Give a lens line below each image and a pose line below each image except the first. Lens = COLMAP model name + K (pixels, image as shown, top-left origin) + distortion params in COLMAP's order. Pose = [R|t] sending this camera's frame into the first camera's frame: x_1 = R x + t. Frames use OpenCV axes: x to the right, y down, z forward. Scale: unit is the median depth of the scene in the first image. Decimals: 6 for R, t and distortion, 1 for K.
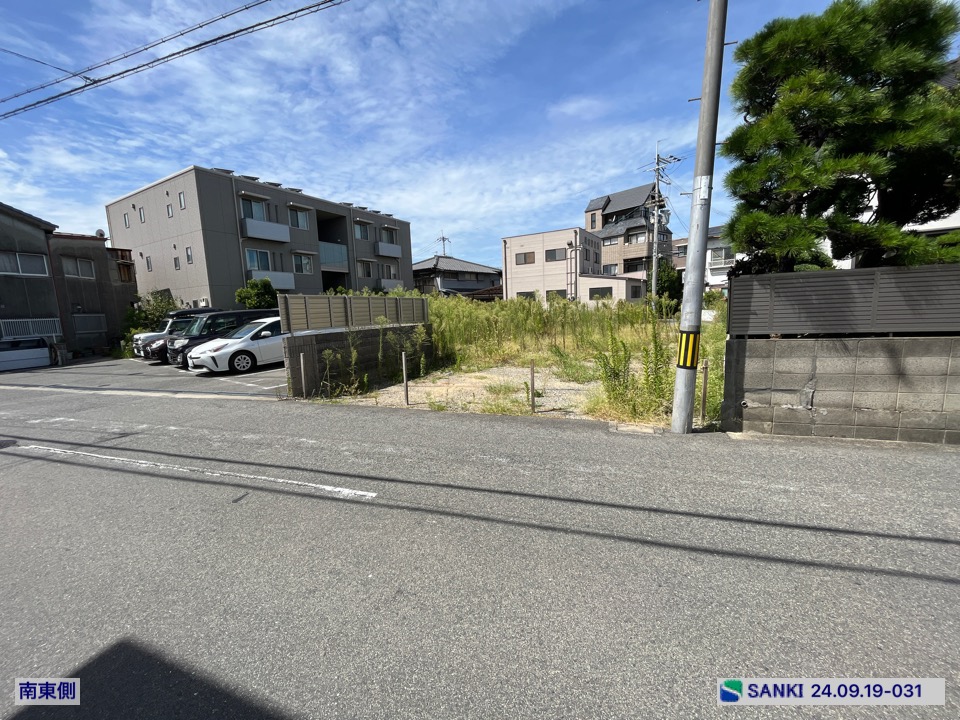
lens RADIAL K [[390.9, 0, 477.7], [0, 390.9, 358.9], [0, 0, 1]] dist [-0.002209, 0.000339]
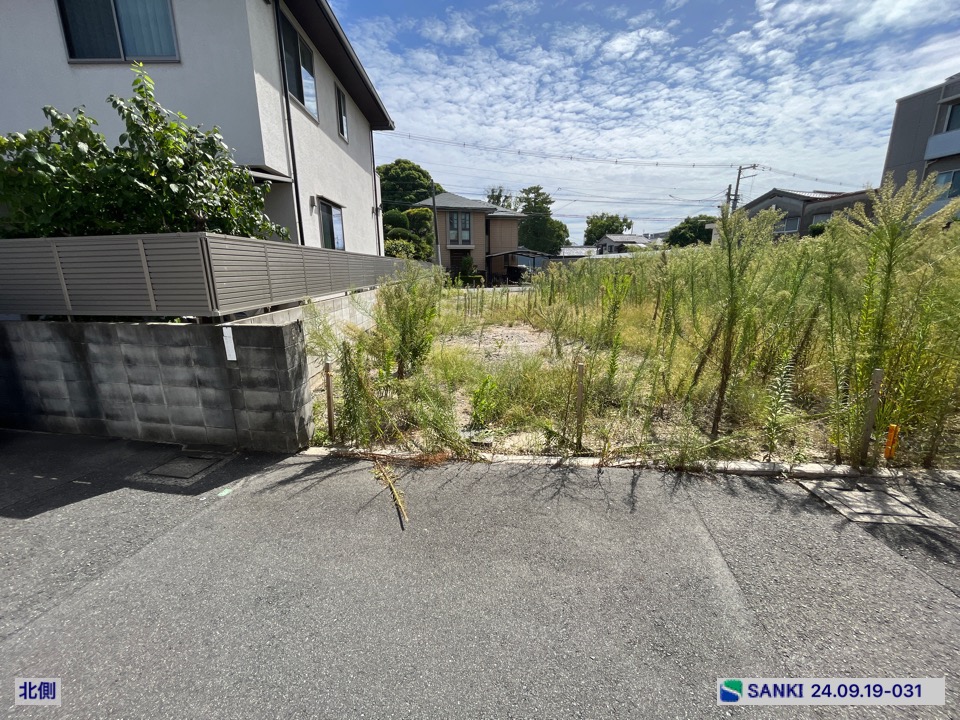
lens RADIAL K [[390.9, 0, 476.2], [0, 390.9, 361.4], [0, 0, 1]] dist [-0.002209, 0.000339]
pose [[-0.775552, 0.209638, -0.595459, 1.437405], [-0.014881, 0.936917, 0.349234, -0.367458], [0.631109, 0.279710, -0.723508, 2.177275]]
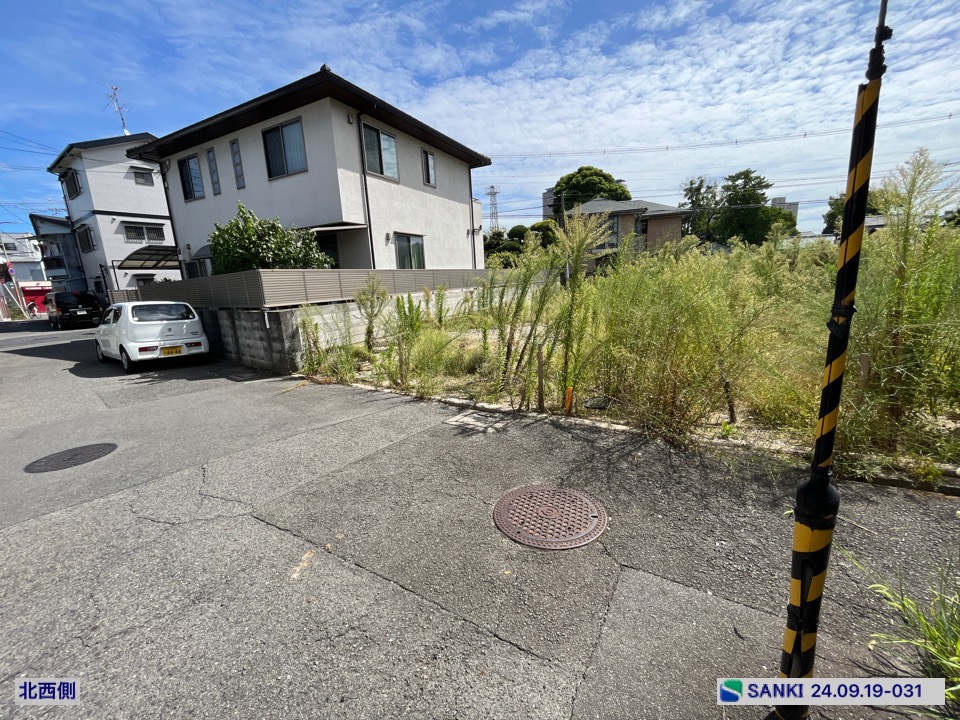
lens RADIAL K [[390.9, 0, 475.7], [0, 390.9, 360.8], [0, 0, 1]] dist [-0.002209, 0.000339]
pose [[-0.977024, 0.142472, -0.158514, 1.171512], [0.086103, 0.944196, 0.317932, -0.384799], [0.194964, 0.296979, -0.934769, 2.534743]]
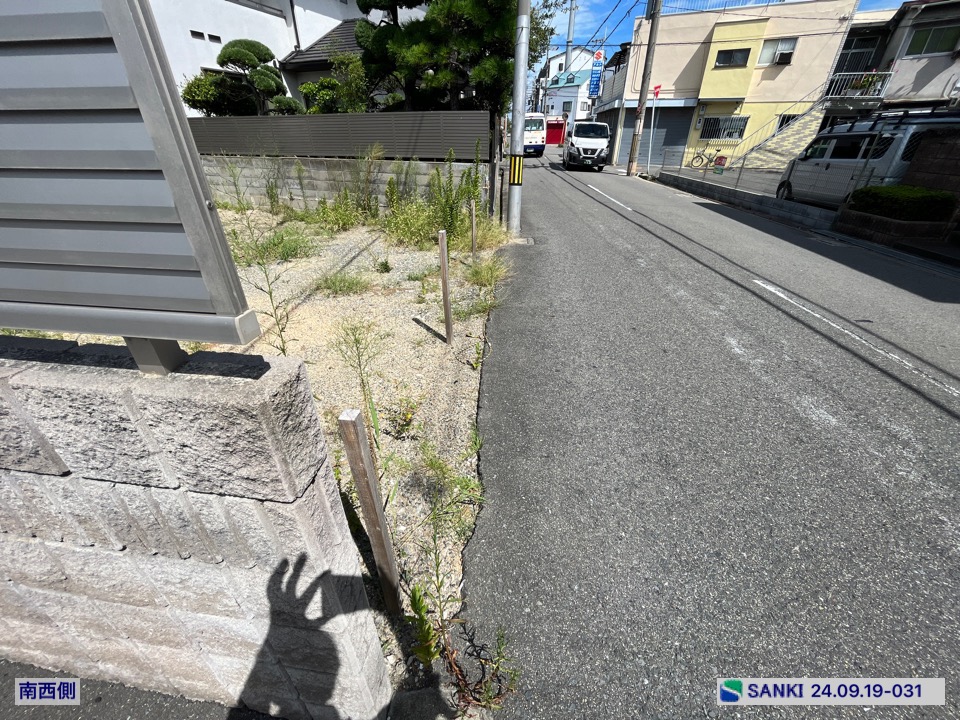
lens RADIAL K [[390.9, 0, 478.9], [0, 390.9, 362.1], [0, 0, 1]] dist [-0.002209, 0.000339]
pose [[-0.267208, -0.447384, 0.853491, -0.378063], [0.133815, 0.859888, 0.492632, -0.058861], [-0.954303, 0.245845, -0.169902, 0.650490]]
